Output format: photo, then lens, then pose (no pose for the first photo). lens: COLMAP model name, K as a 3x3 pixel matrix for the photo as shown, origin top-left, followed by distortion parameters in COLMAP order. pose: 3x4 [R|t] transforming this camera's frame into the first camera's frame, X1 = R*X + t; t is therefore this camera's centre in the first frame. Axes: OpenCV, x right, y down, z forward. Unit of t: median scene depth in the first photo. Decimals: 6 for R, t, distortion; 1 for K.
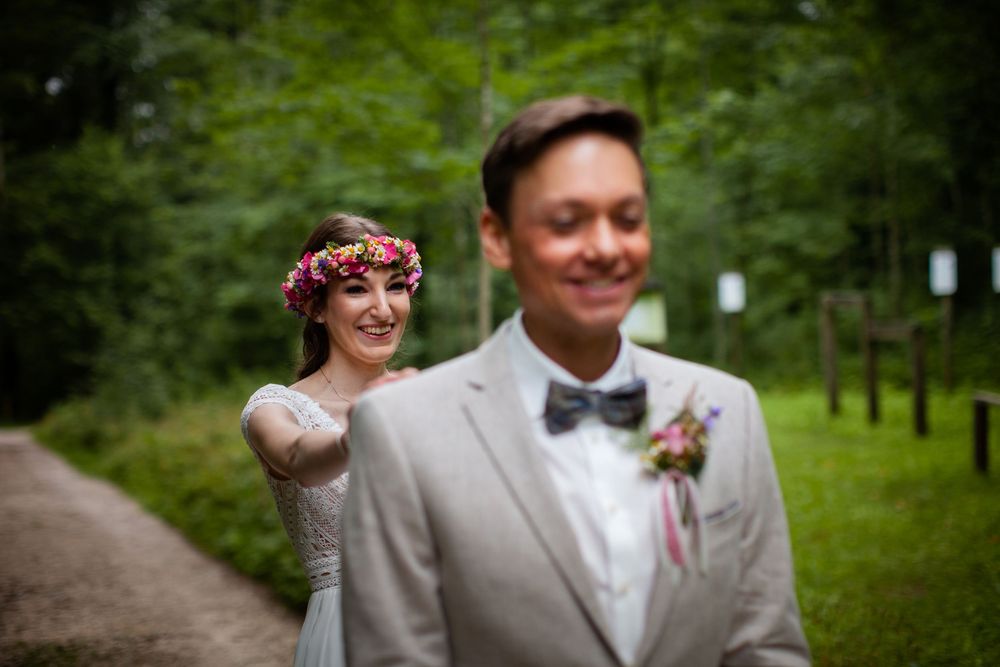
lens RADIAL K [[1476.1, 0, 500.0], [0, 1476.1, 333.5], [0, 0, 1]] dist [-0.164234, -0.013274]
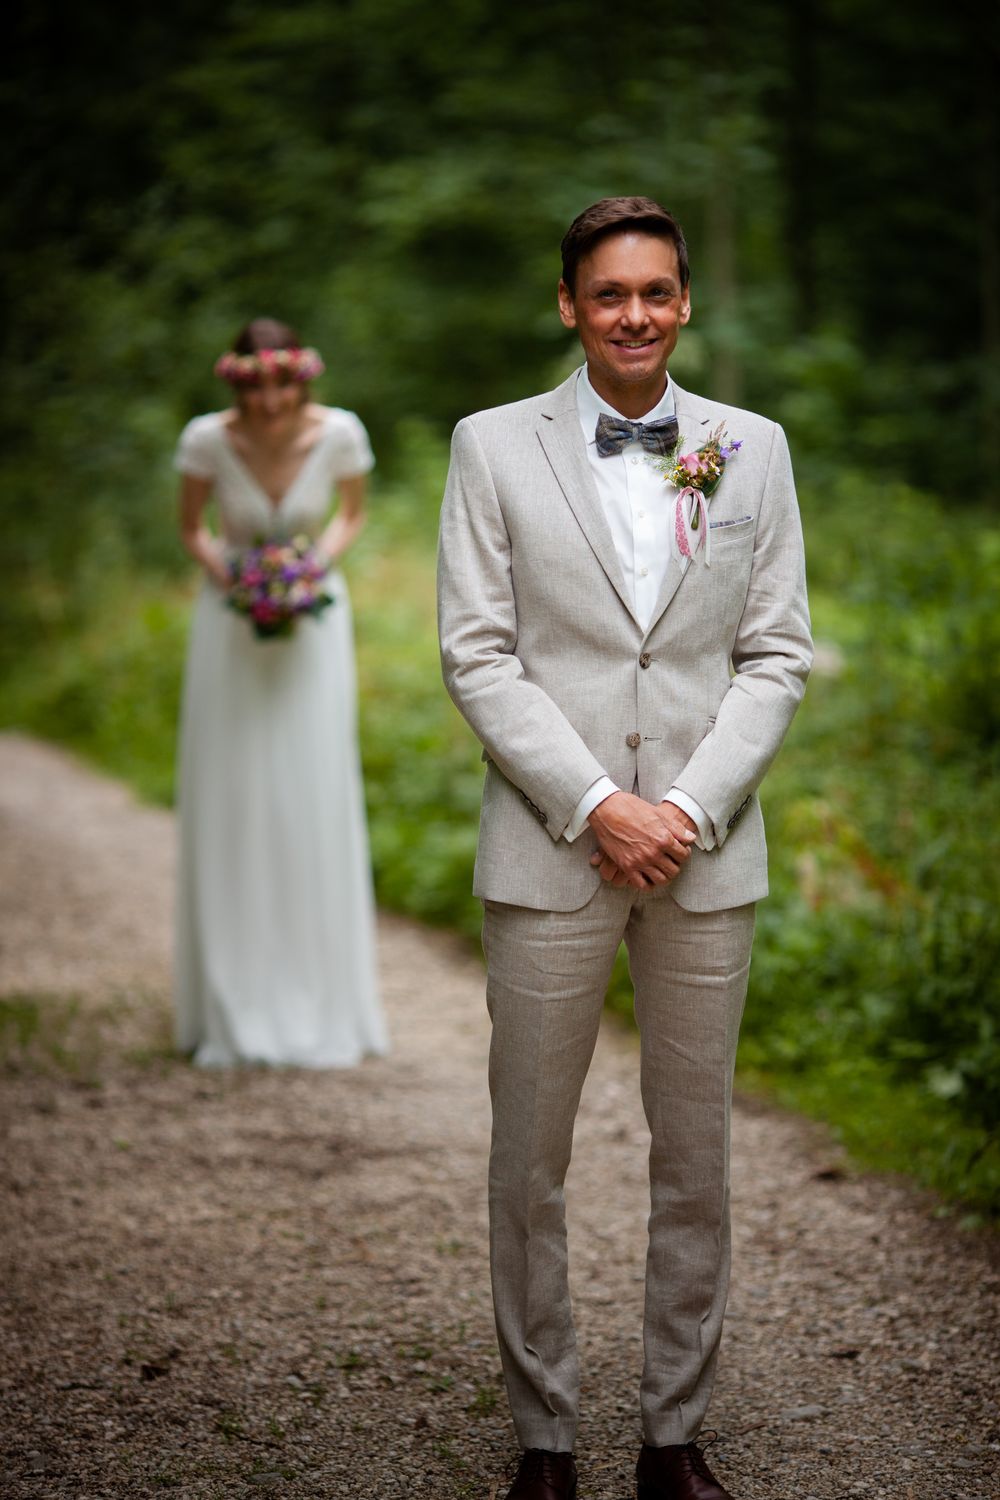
lens RADIAL K [[5876.5, 0, 500.0], [0, 5876.5, 750.0], [0, 0, 1]] dist [-0.145715, -1.598567]
pose [[0.985135, 0.049908, -0.164372, 0.820525], [-0.037899, 0.996433, 0.075402, -0.061640], [0.167549, -0.068052, 0.983512, -4.182798]]
